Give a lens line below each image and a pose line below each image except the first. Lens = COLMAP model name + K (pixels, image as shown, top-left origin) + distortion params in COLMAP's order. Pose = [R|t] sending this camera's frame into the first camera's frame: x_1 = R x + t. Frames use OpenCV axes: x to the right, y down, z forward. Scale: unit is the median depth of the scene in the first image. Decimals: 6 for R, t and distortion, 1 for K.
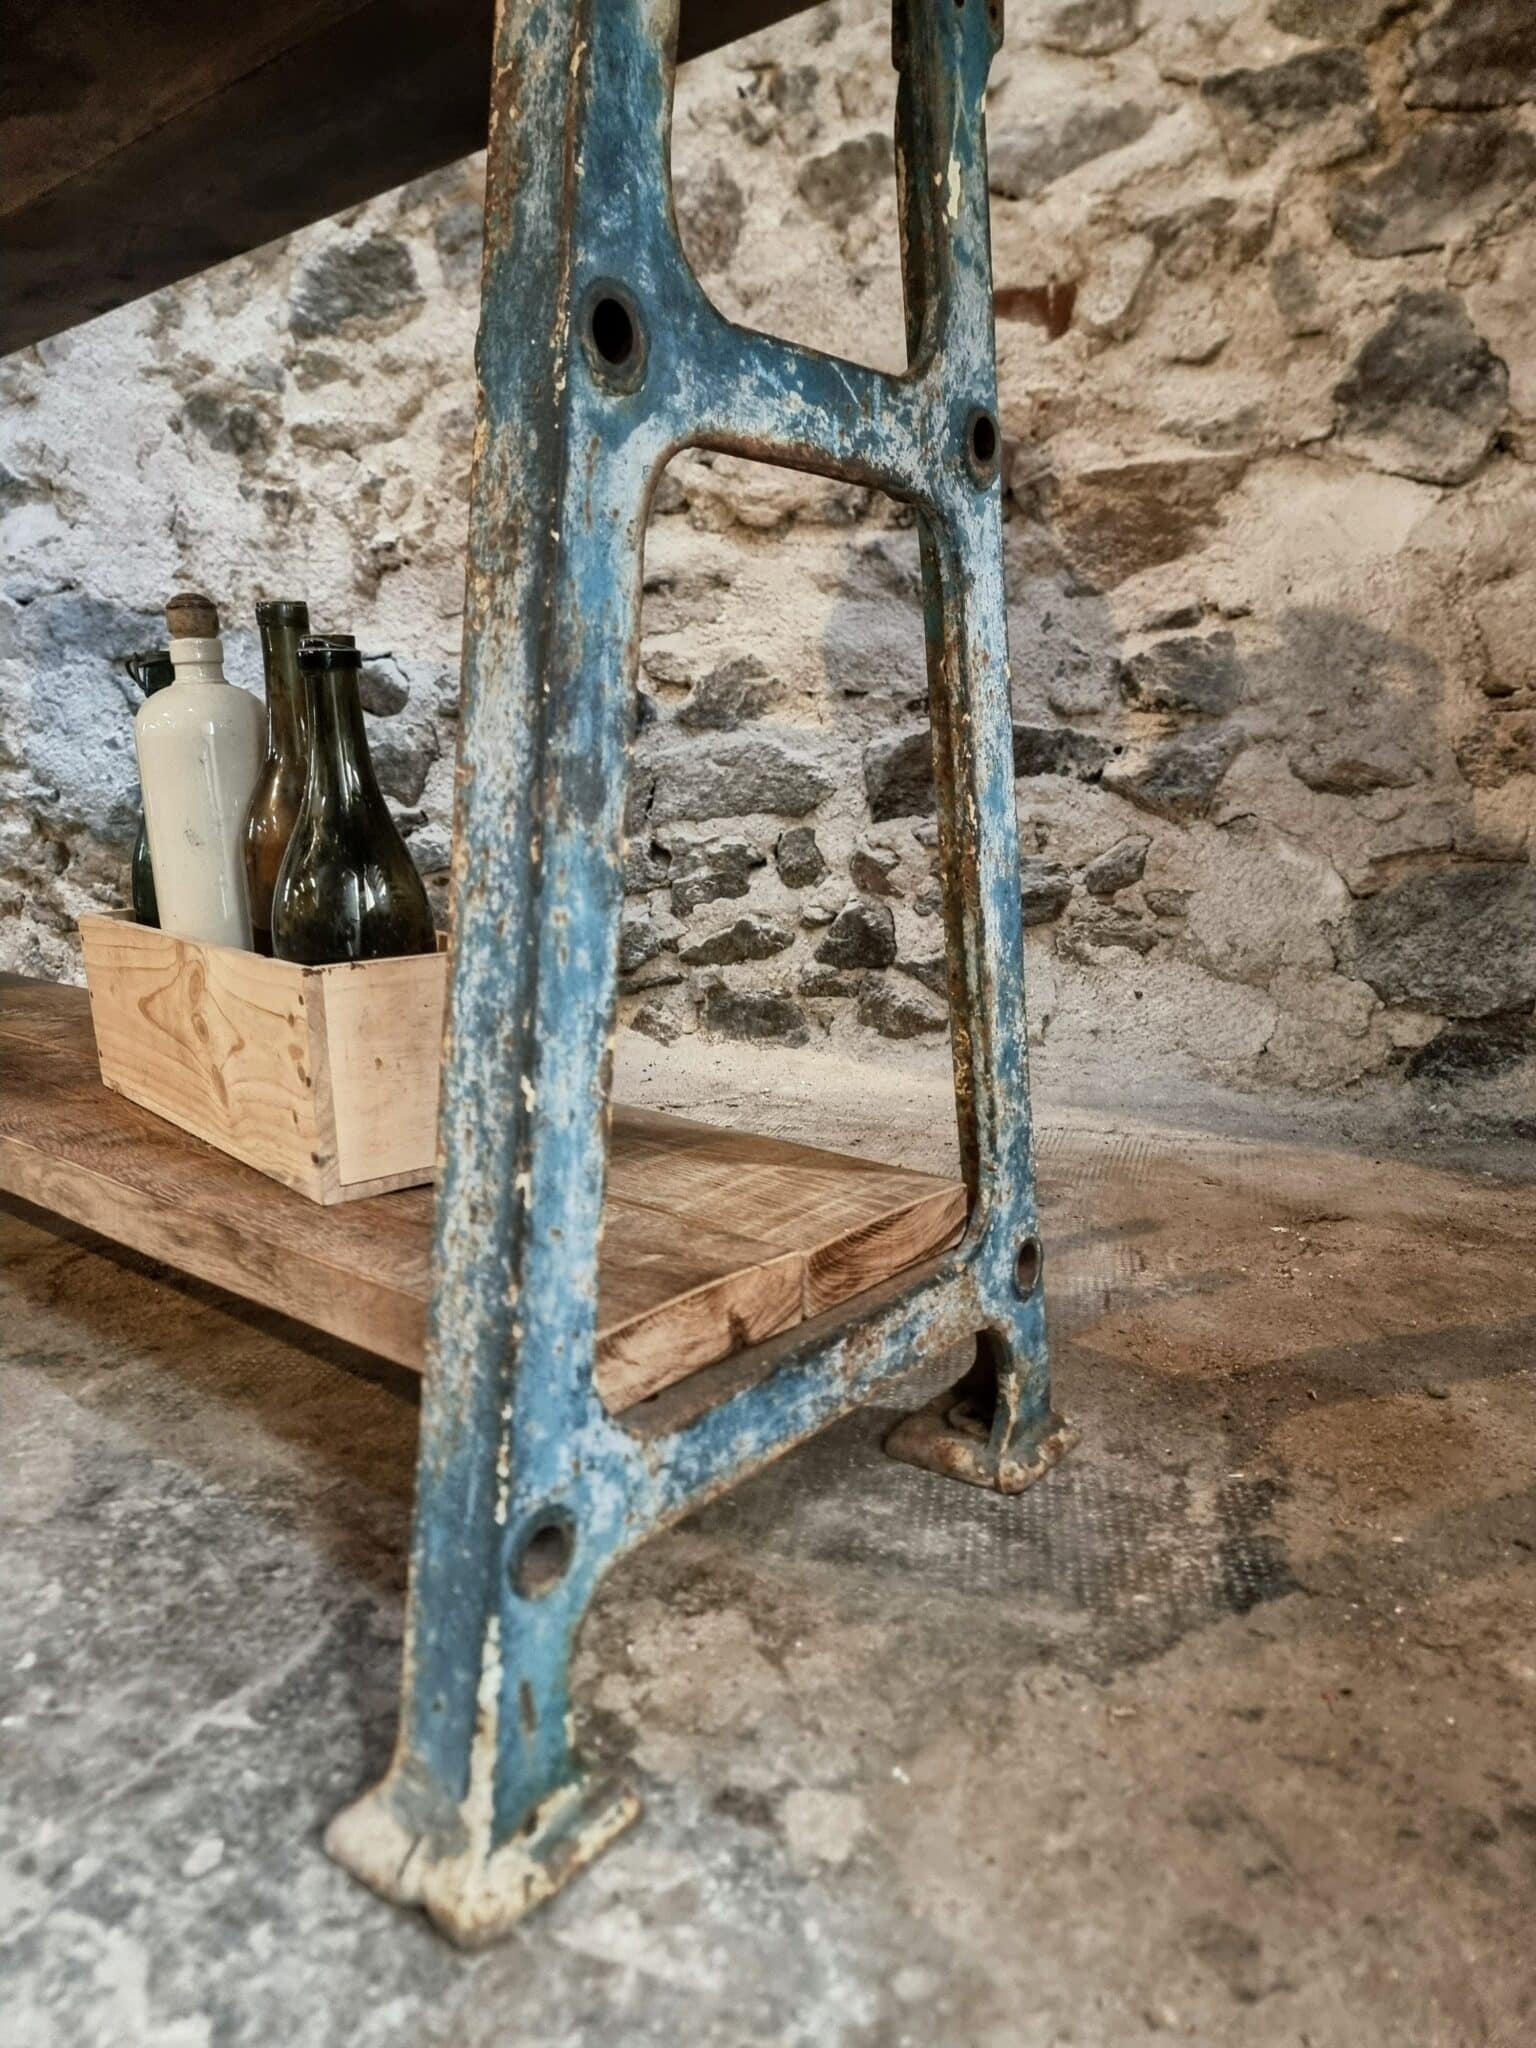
lens RADIAL K [[1427.6, 0, 775.3], [0, 1427.6, 1052.5], [0, 0, 1]] dist [0.060760, -0.061345]
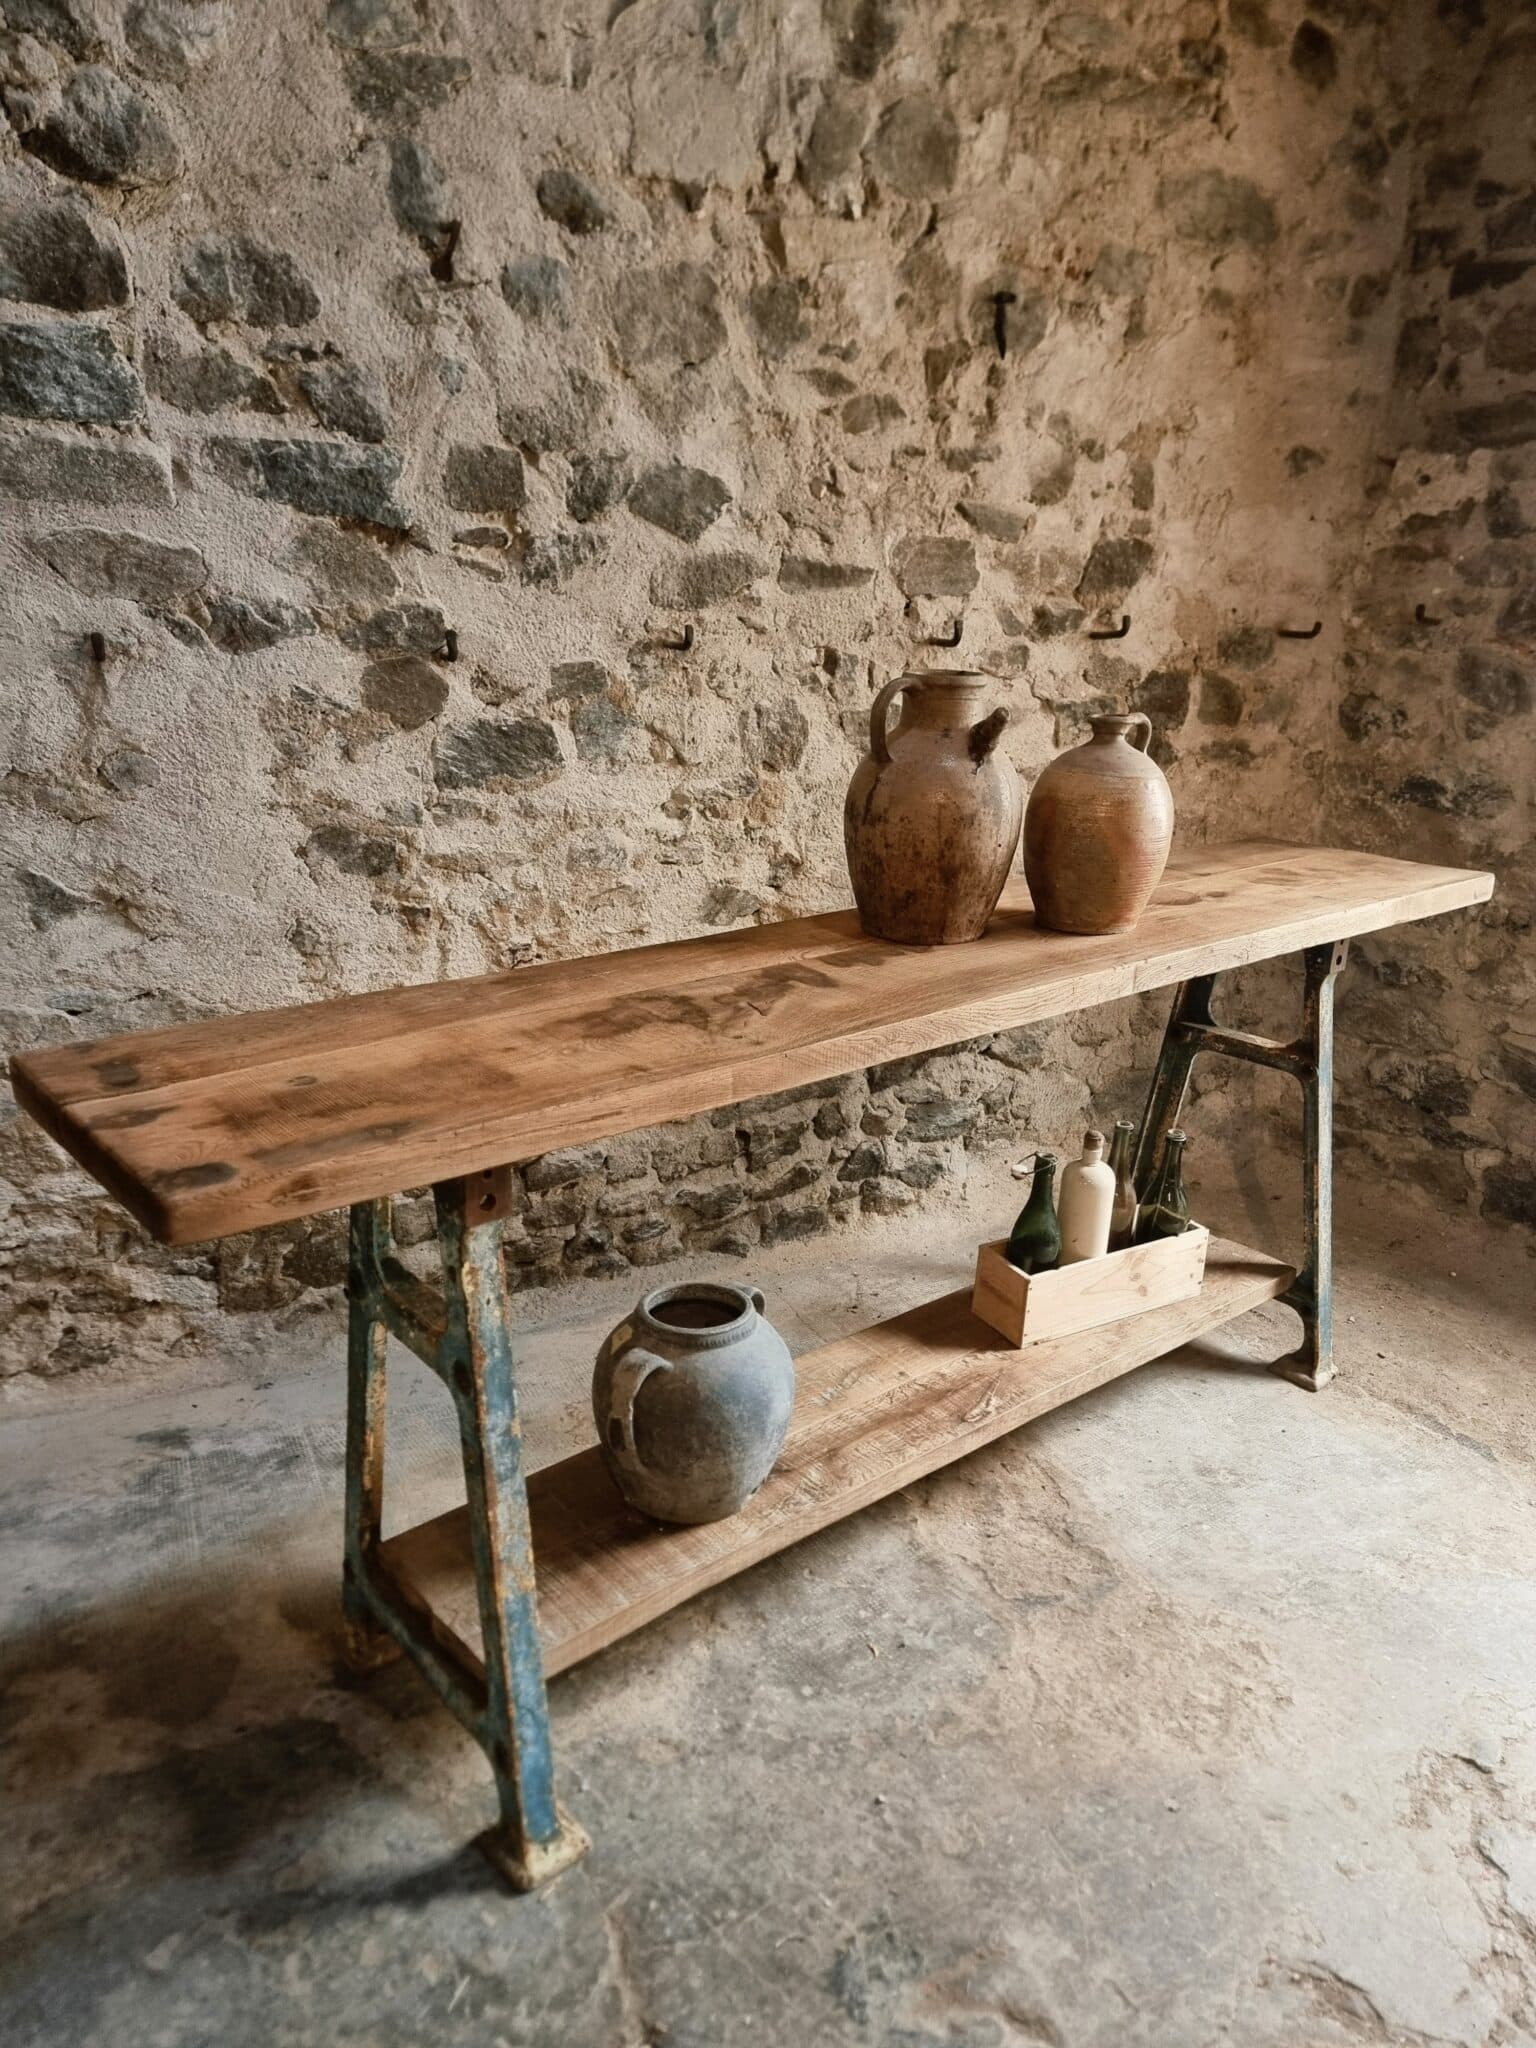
lens RADIAL K [[1416.4, 0, 747.4], [0, 1416.4, 1046.4], [0, 0, 1]] dist [0.079345, -0.078561]
pose [[0.671935, -0.215153, 0.708670, -1.218826], [0.119349, 0.975823, 0.183098, -0.554400], [-0.730930, -0.038451, 0.681368, 0.017523]]
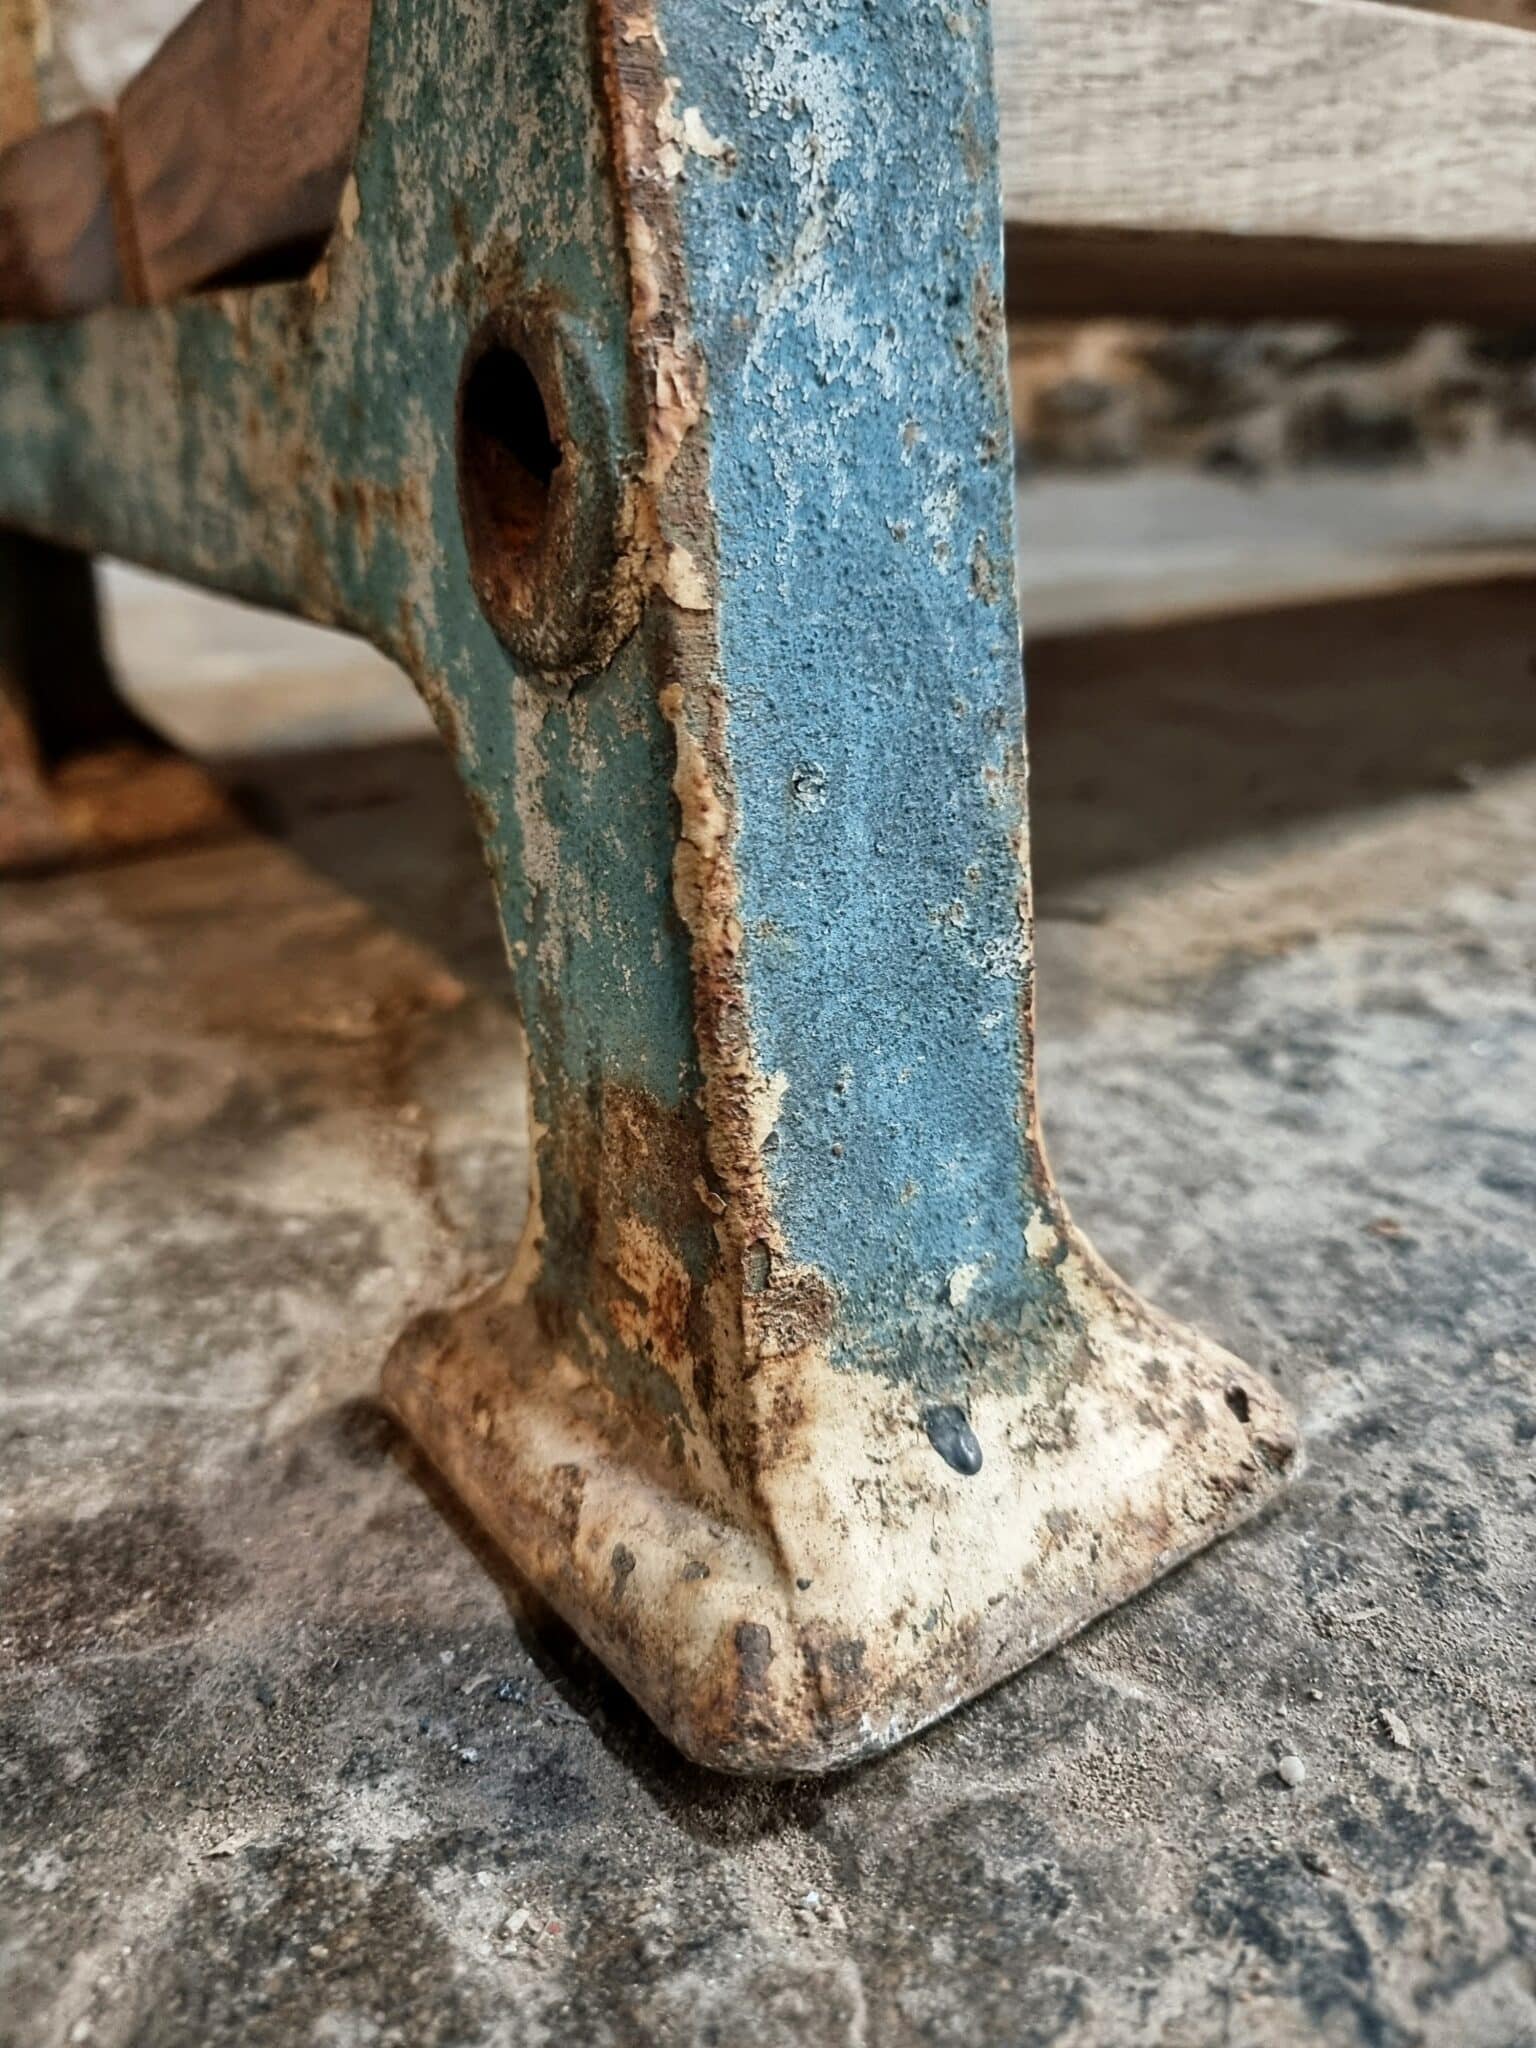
lens RADIAL K [[1520.3, 0, 741.7], [0, 1520.3, 1024.6], [0, 0, 1]] dist [0.001753, -0.078241]
pose [[0.895975, -0.182164, 0.405024, -0.843982], [0.103219, 0.972446, 0.209031, 0.094111], [-0.431942, -0.145480, 0.890091, 0.377950]]
